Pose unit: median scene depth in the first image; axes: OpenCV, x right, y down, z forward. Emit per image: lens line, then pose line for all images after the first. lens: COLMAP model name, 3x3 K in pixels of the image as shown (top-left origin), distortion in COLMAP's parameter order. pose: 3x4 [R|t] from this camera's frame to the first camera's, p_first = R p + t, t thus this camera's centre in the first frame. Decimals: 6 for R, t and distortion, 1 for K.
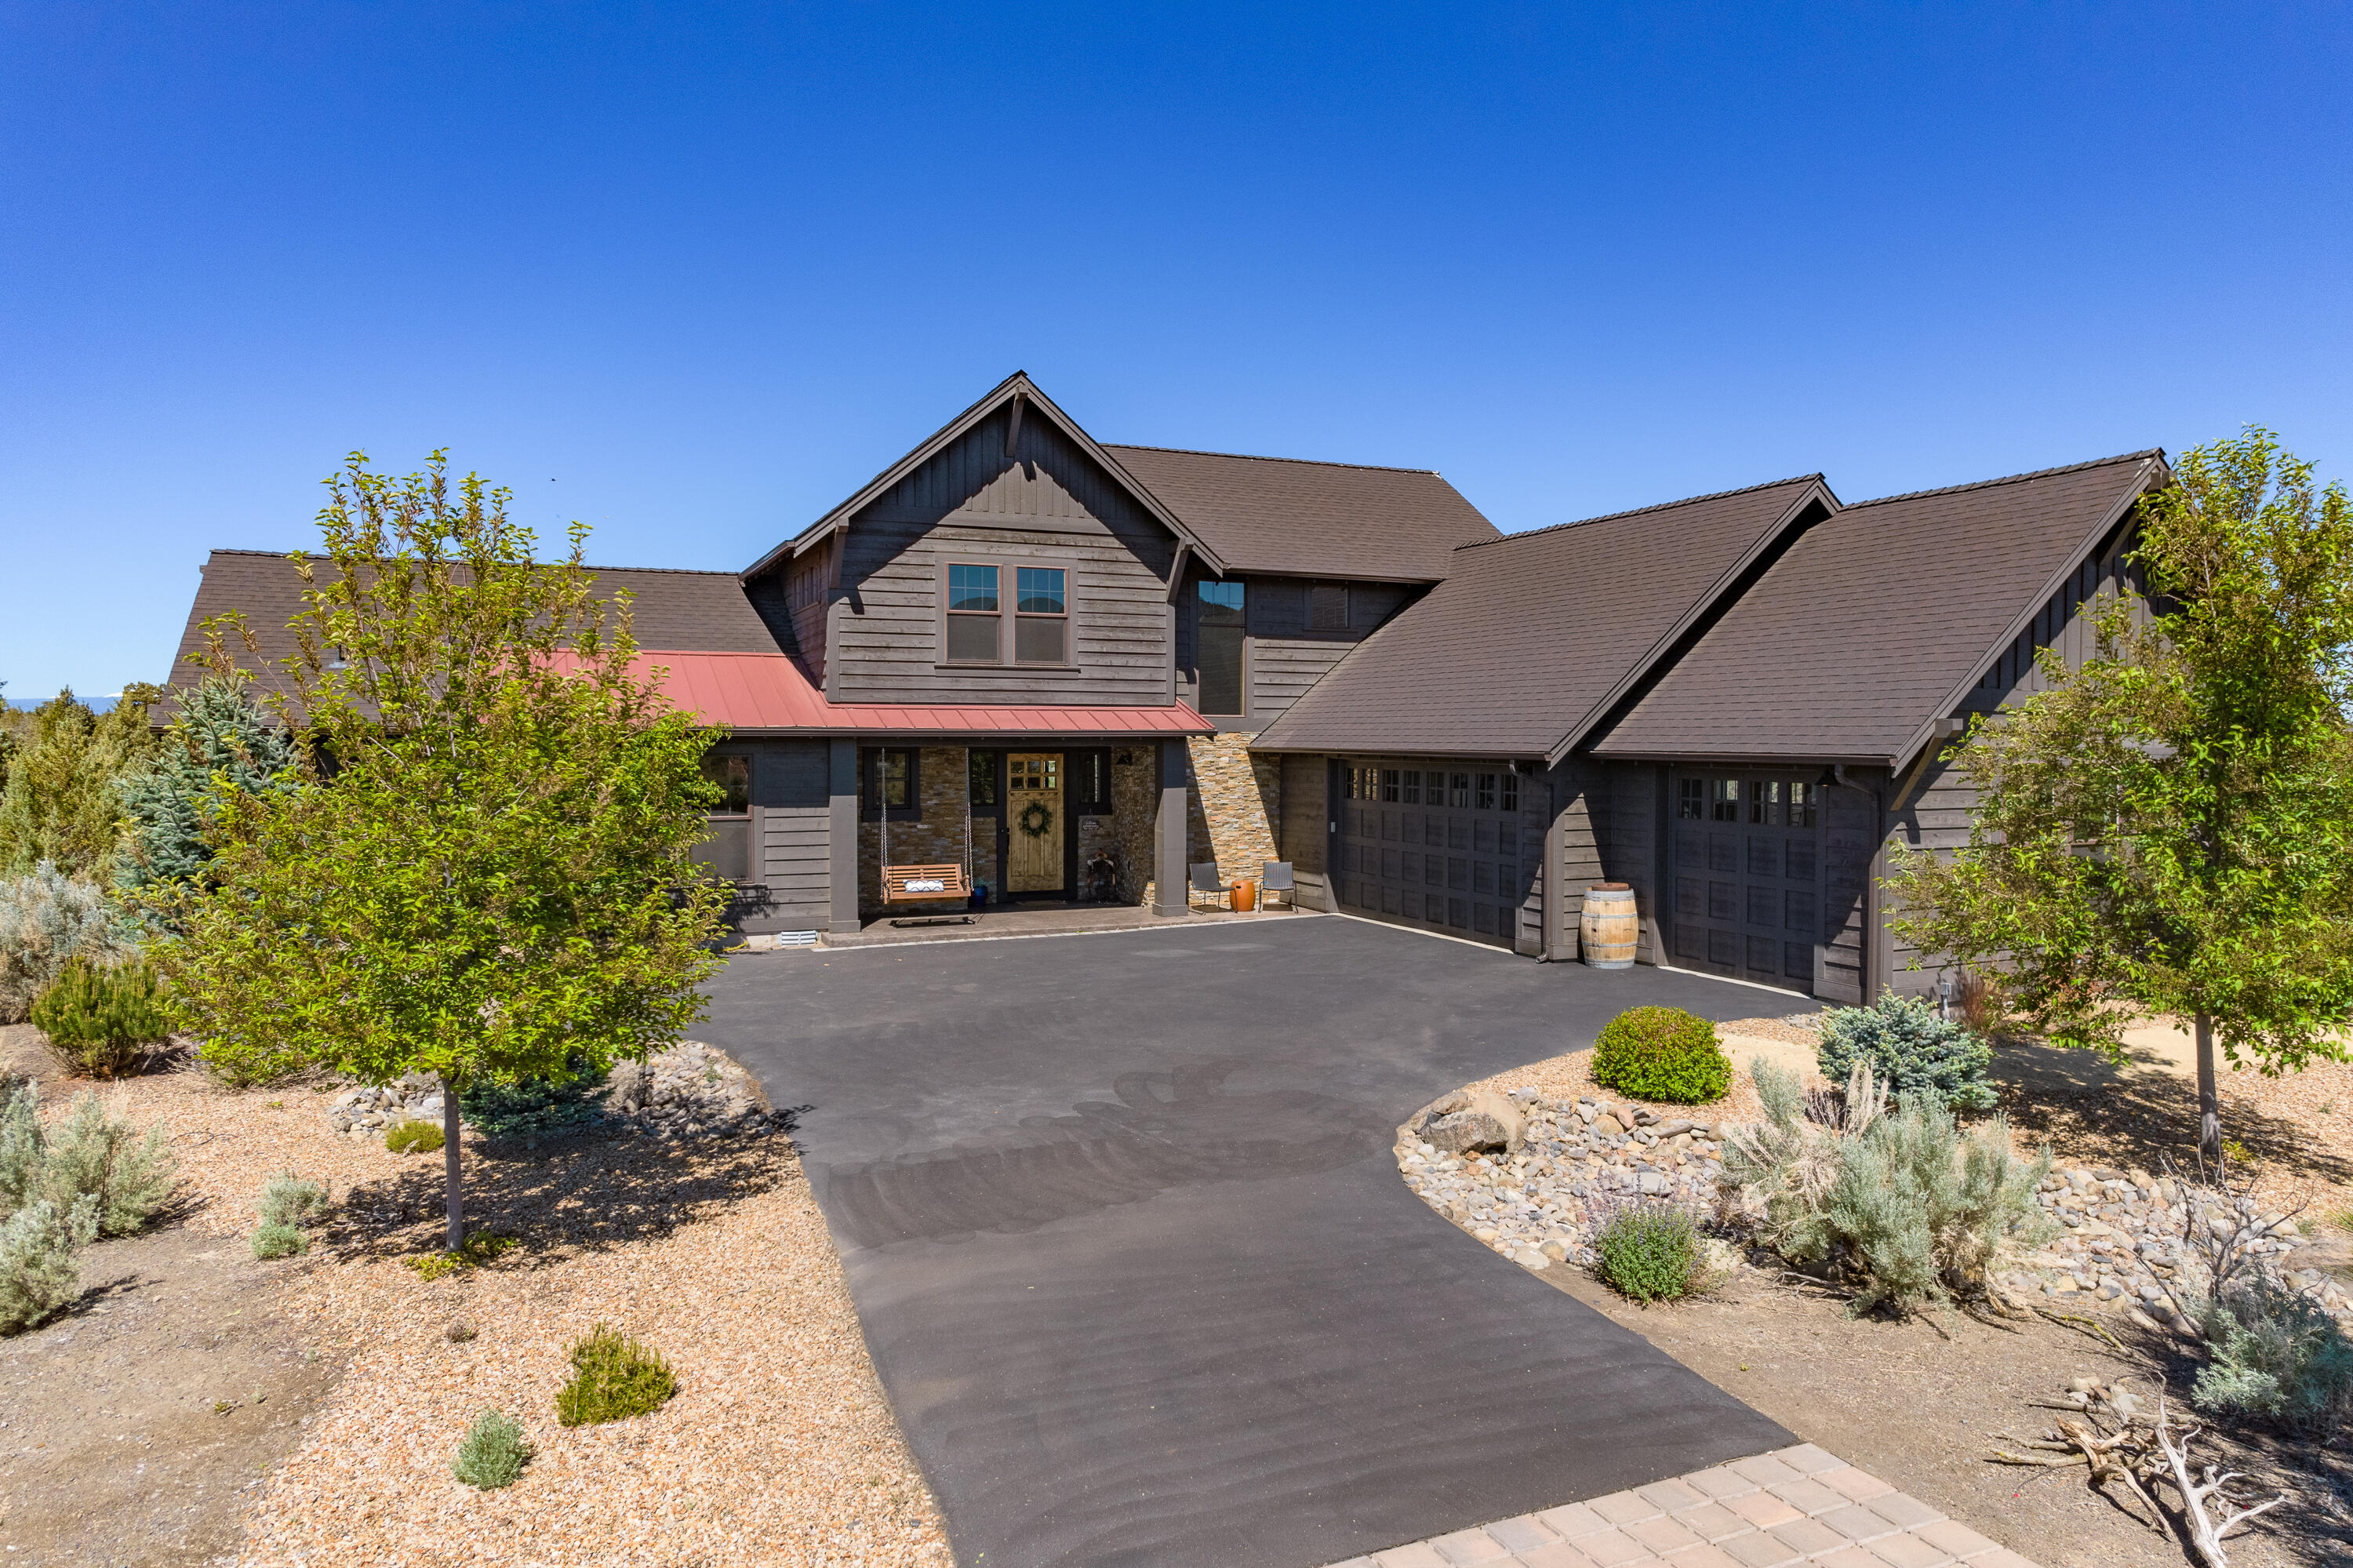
lens RADIAL K [[1487.3, 0, 1176.5], [0, 1487.3, 784.0], [0, 0, 1]] dist [-0.049362, 0.048317]
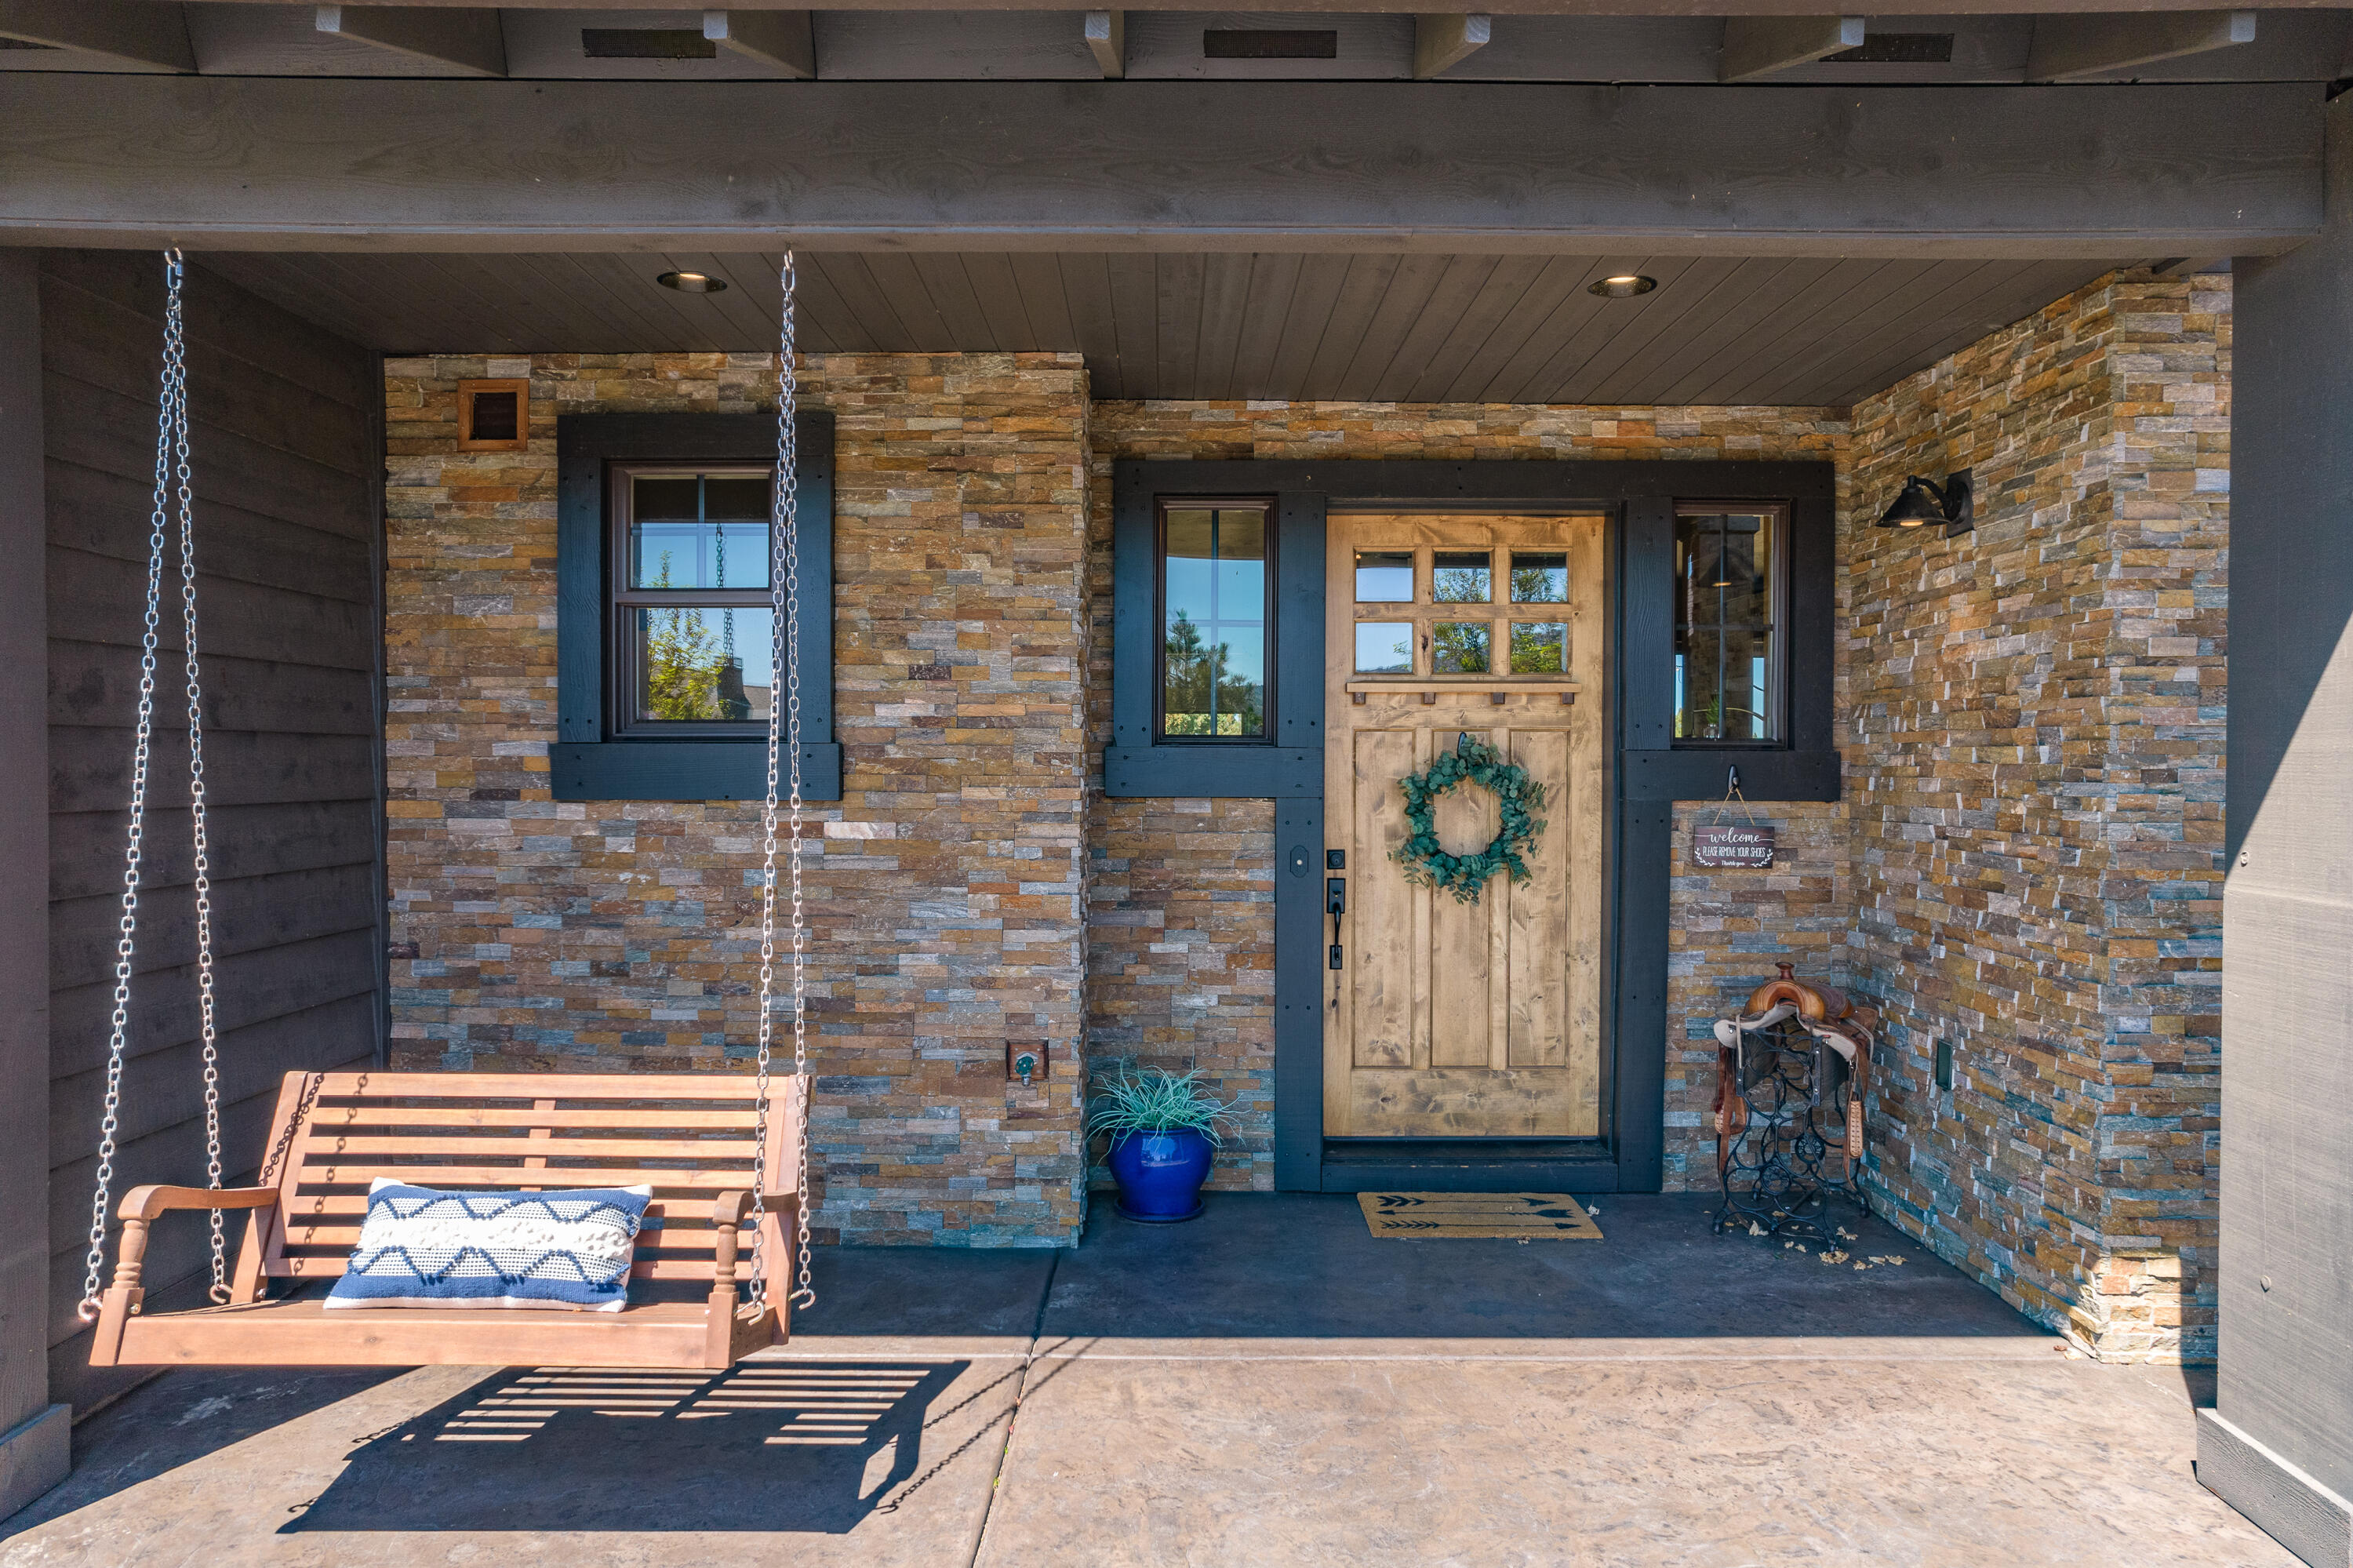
lens RADIAL K [[1517.6, 0, 1176.5], [0, 1517.6, 784.0], [0, 0, 1]] dist [-0.072117, 0.102774]
pose [[0.916510, 0.006464, -0.399960, -0.051359], [-0.013873, 0.999782, -0.015630, 0.026552], [0.399772, 0.019873, 0.916399, 0.886045]]
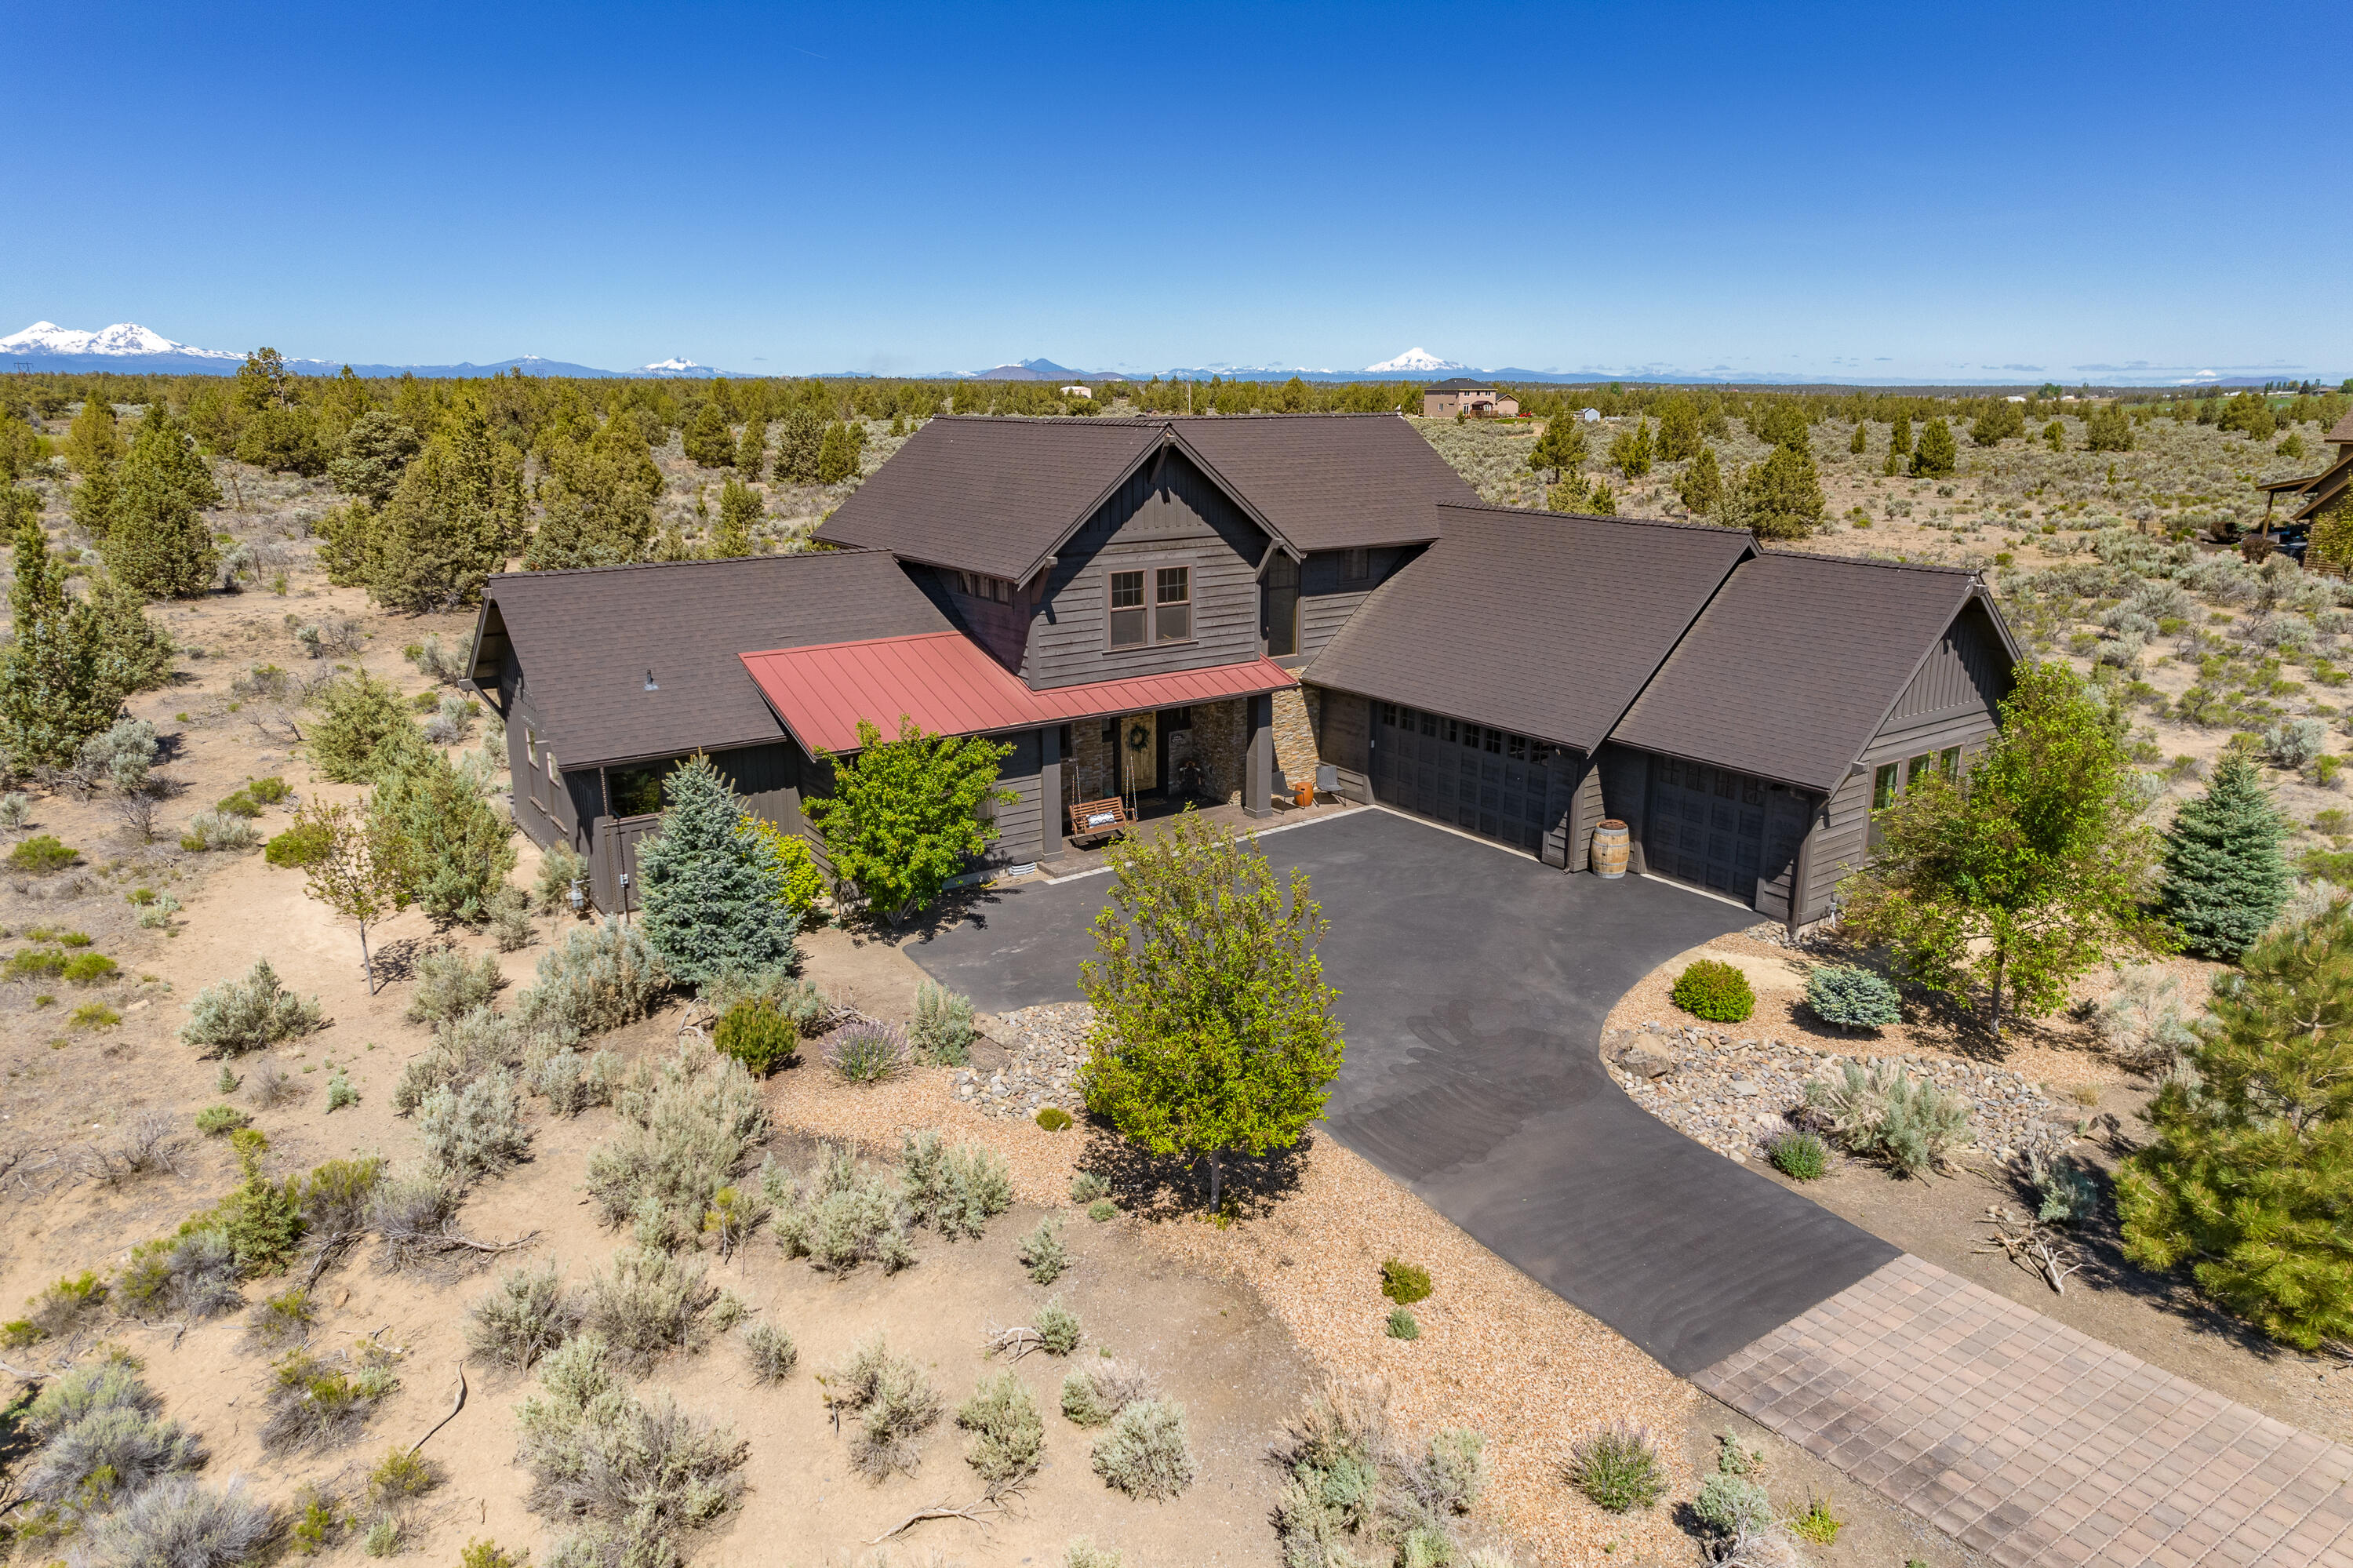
lens RADIAL K [[1487.3, 0, 1176.5], [0, 1487.3, 784.0], [0, 0, 1]] dist [-0.049362, 0.048317]
pose [[0.978989, -0.057216, 0.195721, -0.360752], [0.010265, 0.972438, 0.232934, -0.270638], [-0.203654, -0.226031, 0.952594, -0.280128]]
